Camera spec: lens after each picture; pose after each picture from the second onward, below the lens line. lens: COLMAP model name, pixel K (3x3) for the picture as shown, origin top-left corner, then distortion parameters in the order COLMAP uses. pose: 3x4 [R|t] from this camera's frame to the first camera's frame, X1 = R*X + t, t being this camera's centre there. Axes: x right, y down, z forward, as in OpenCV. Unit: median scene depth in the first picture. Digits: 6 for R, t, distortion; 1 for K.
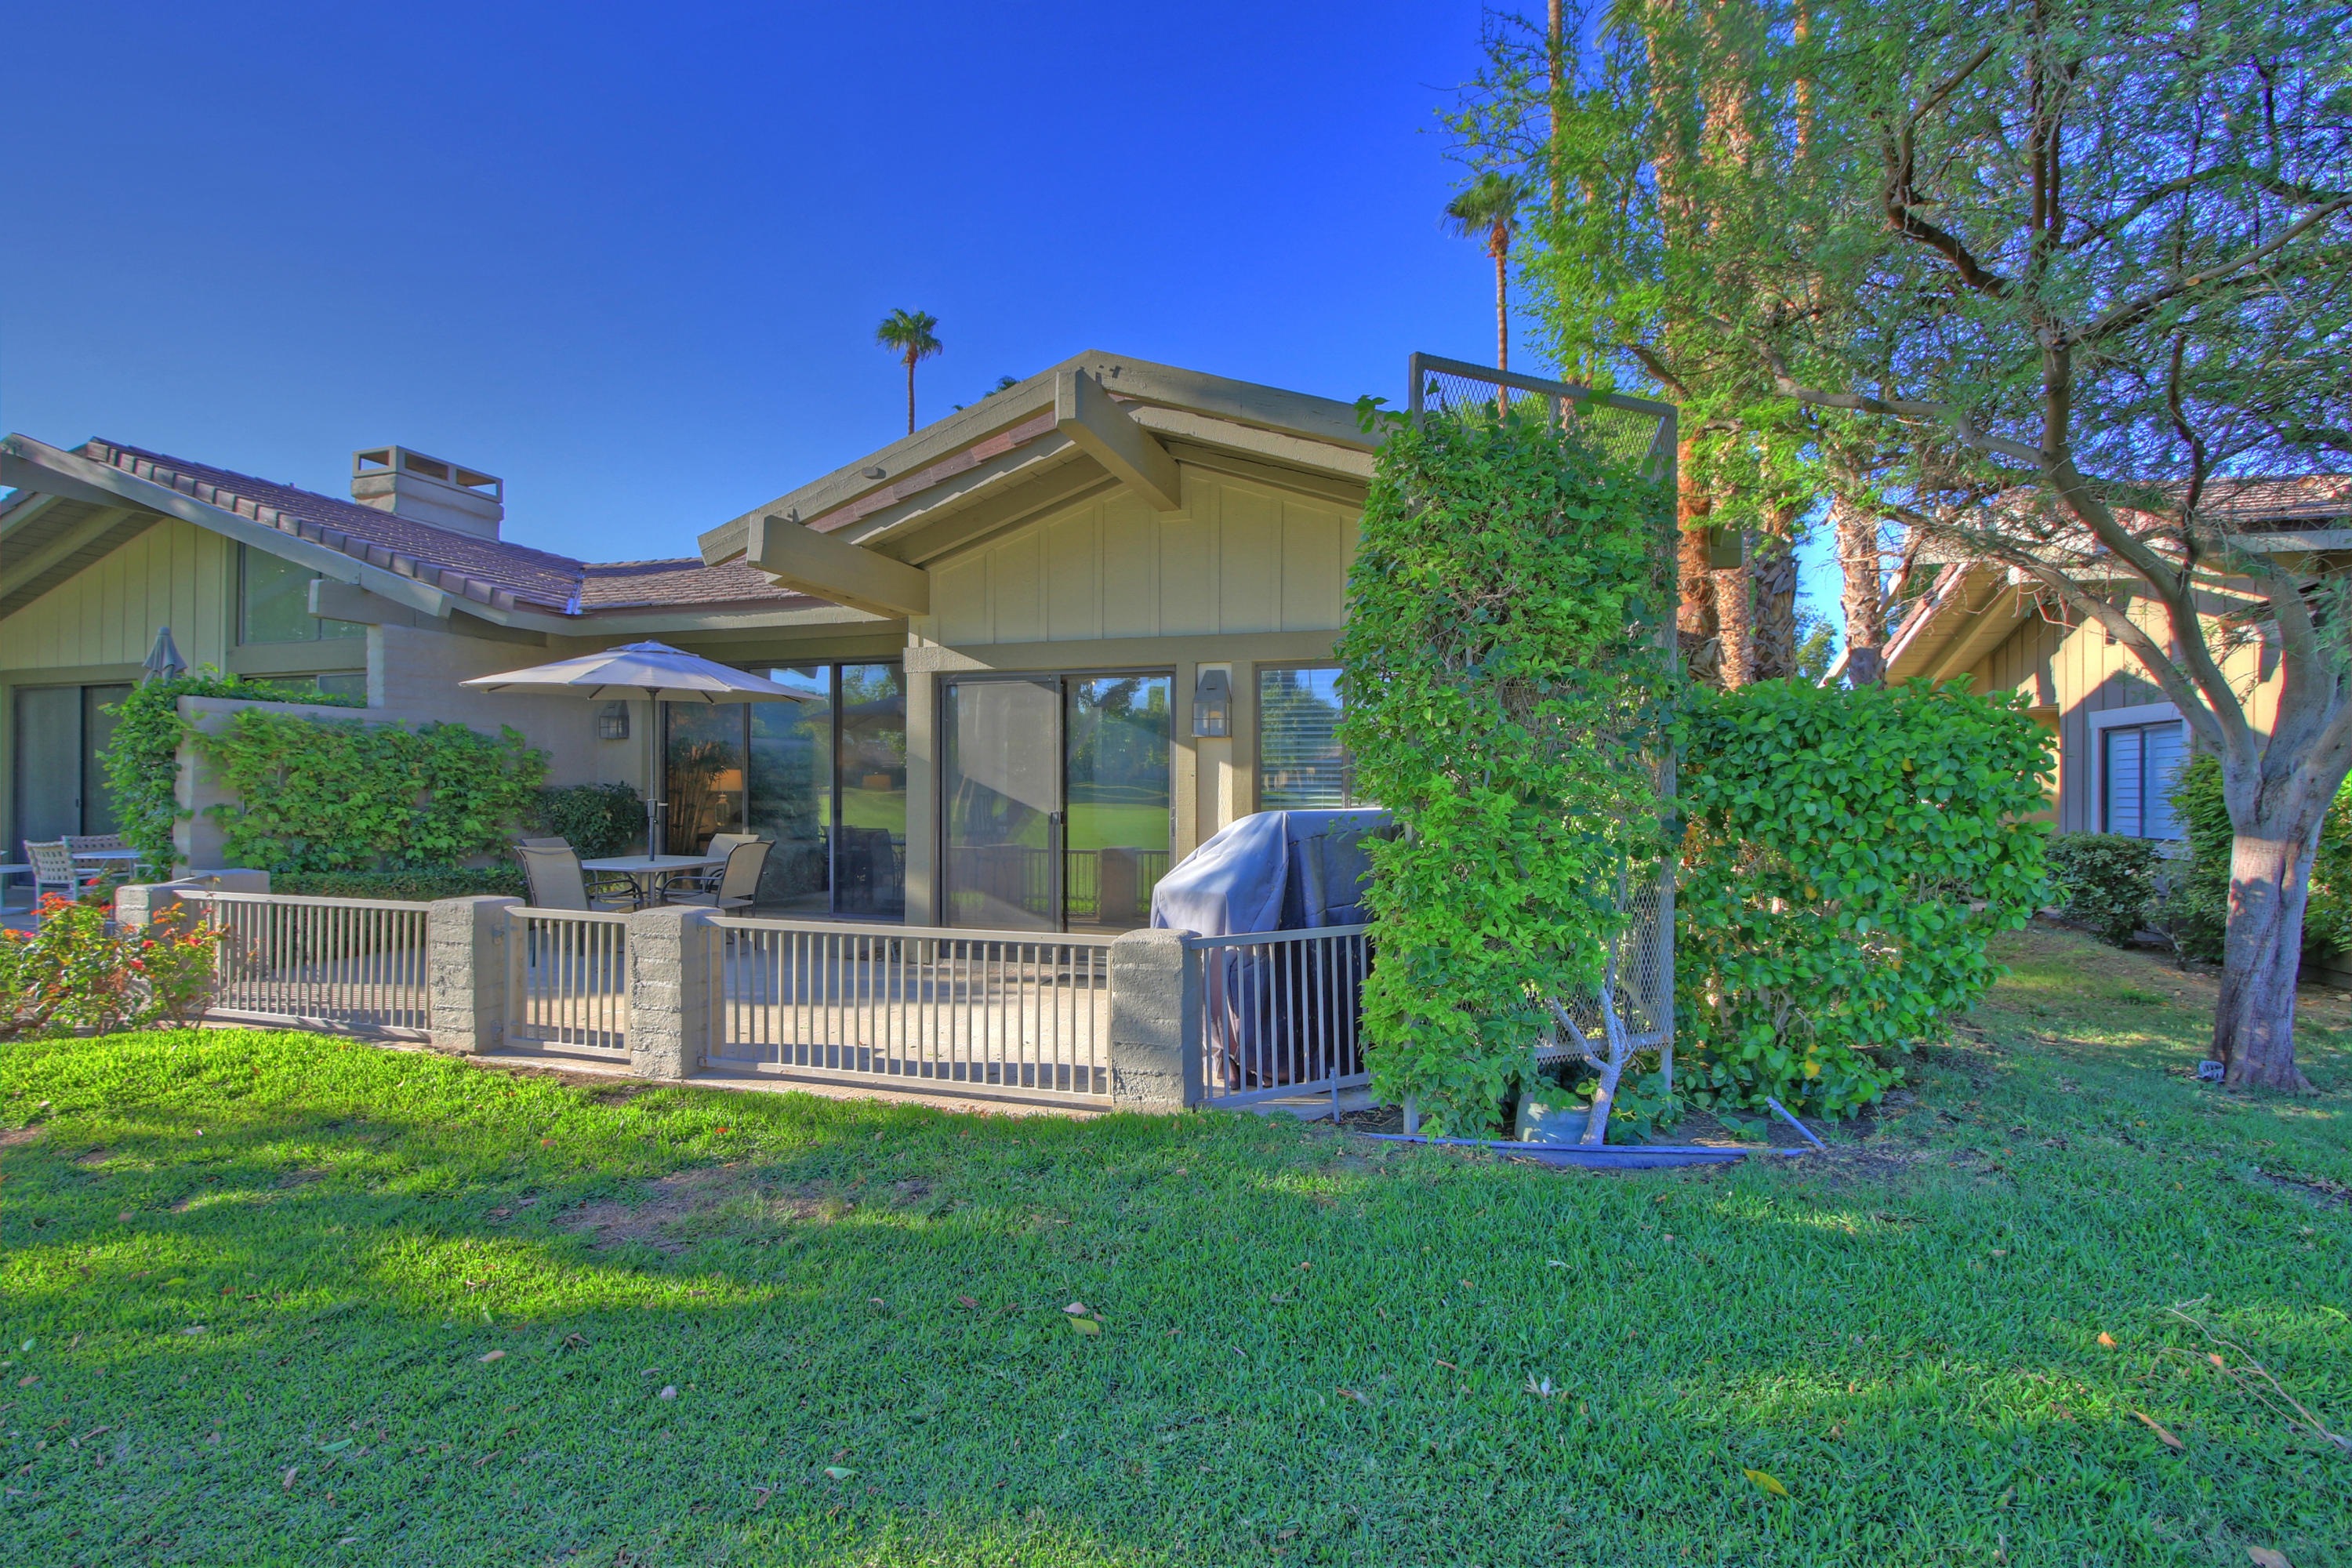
lens RADIAL K [[1119.1, 0, 1146.5], [0, 1119.1, 791.4], [0, 0, 1]] dist [-0.012685, 0.000600]
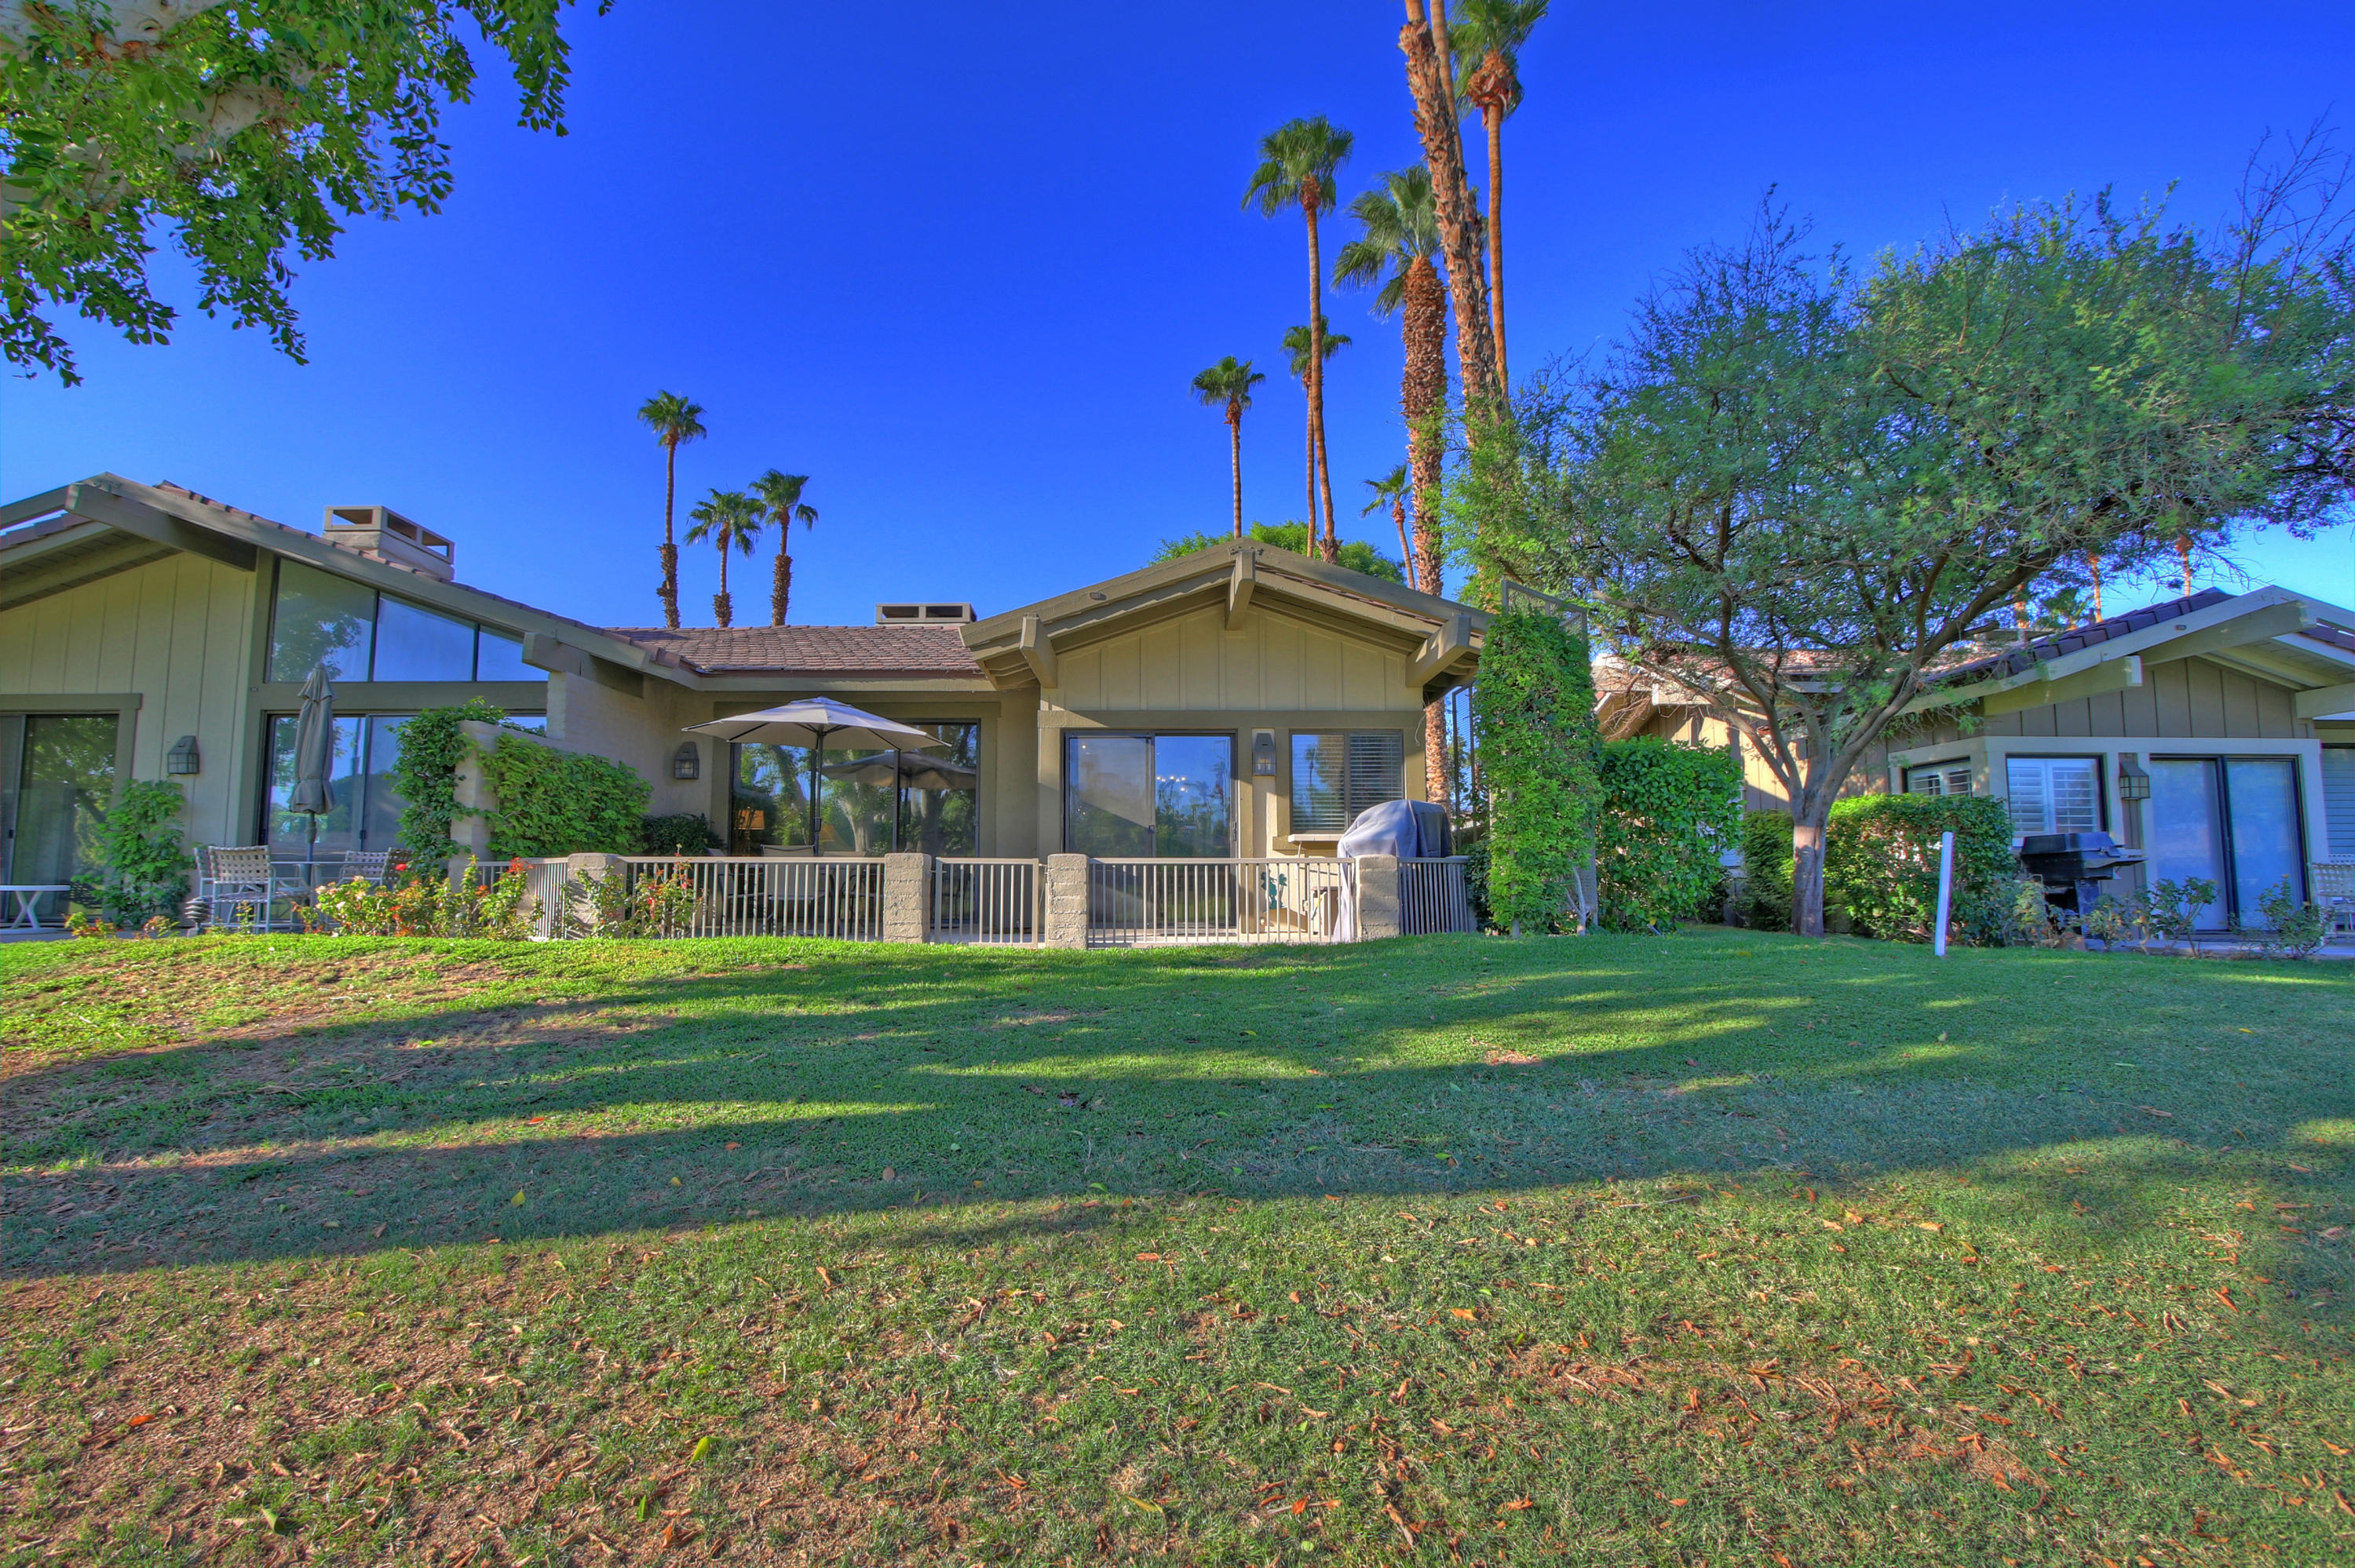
lens RADIAL K [[1126.8, 0, 1151.5], [0, 1126.8, 796.6], [0, 0, 1]] dist [-0.012603, 0.000241]
pose [[0.950751, 0.024414, 0.308993, -0.523636], [0.000973, 0.996653, -0.081740, 0.099337], [-0.309954, 0.078015, 0.947545, -0.401781]]
